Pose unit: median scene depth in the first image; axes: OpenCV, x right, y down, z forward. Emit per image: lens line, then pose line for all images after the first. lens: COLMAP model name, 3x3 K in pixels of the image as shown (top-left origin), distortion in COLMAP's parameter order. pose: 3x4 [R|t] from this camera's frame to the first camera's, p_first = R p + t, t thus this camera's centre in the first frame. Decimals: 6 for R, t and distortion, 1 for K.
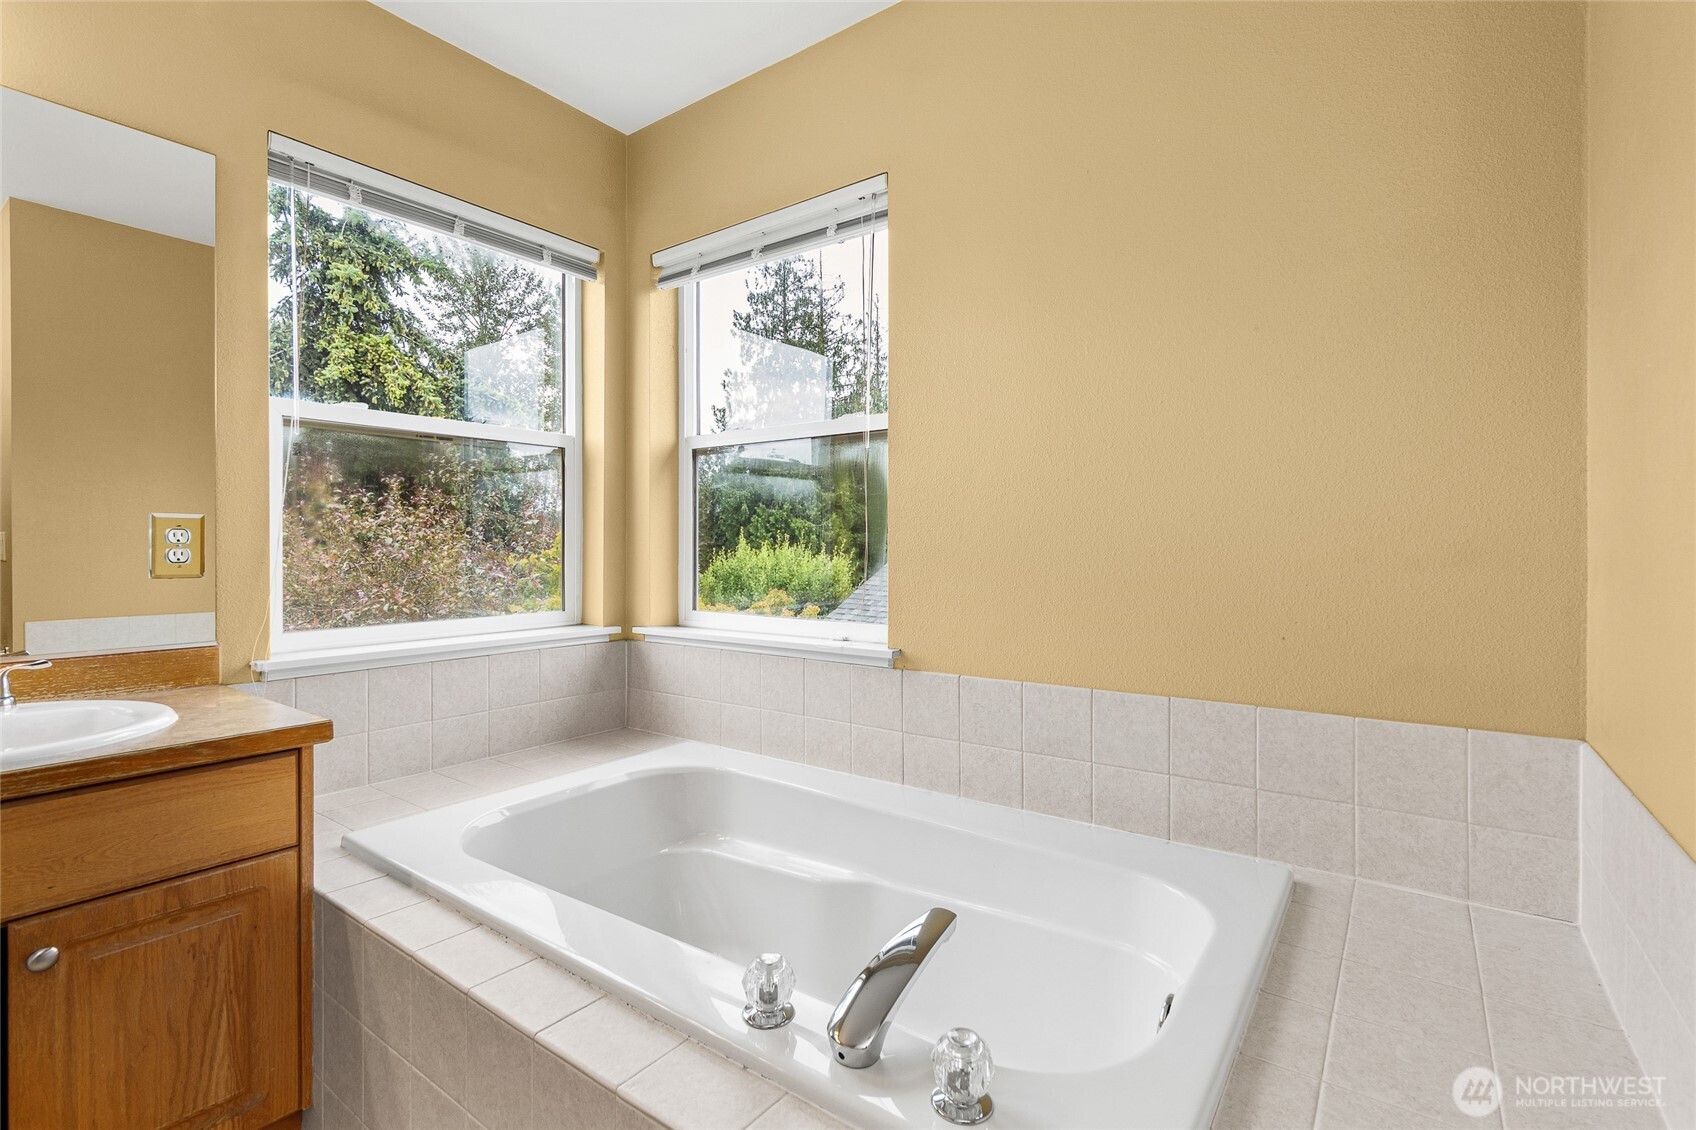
lens RADIAL K [[799.1, 0, 837.3], [0, 799.1, 553.7], [0, 0, 1]] dist [-0.002881, -0.002284]
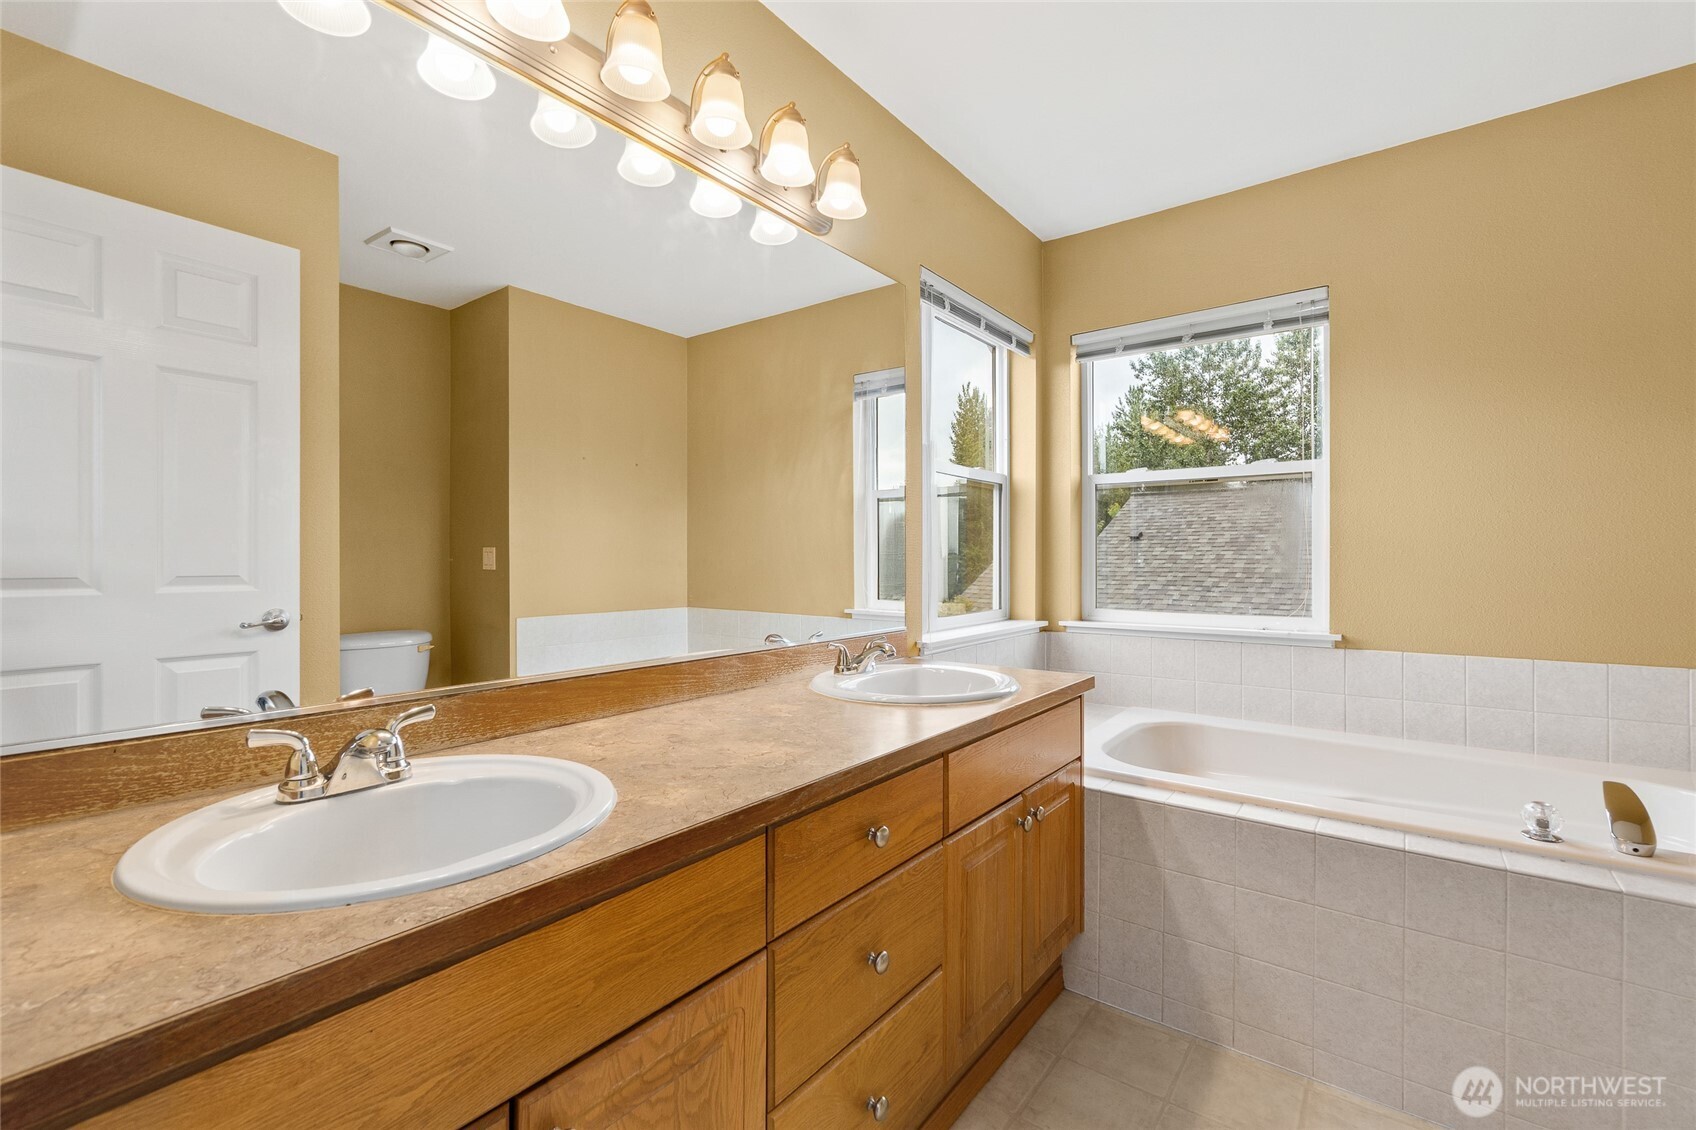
lens RADIAL K [[735.4, 0, 856.2], [0, 735.4, 567.4], [0, 0, 1]] dist [-0.006510, 0.000558]
pose [[0.999598, -0.002561, -0.028245, -0.703300], [0.002737, 0.999977, 0.006200, -0.005306], [0.028228, -0.006275, 0.999582, -0.274907]]
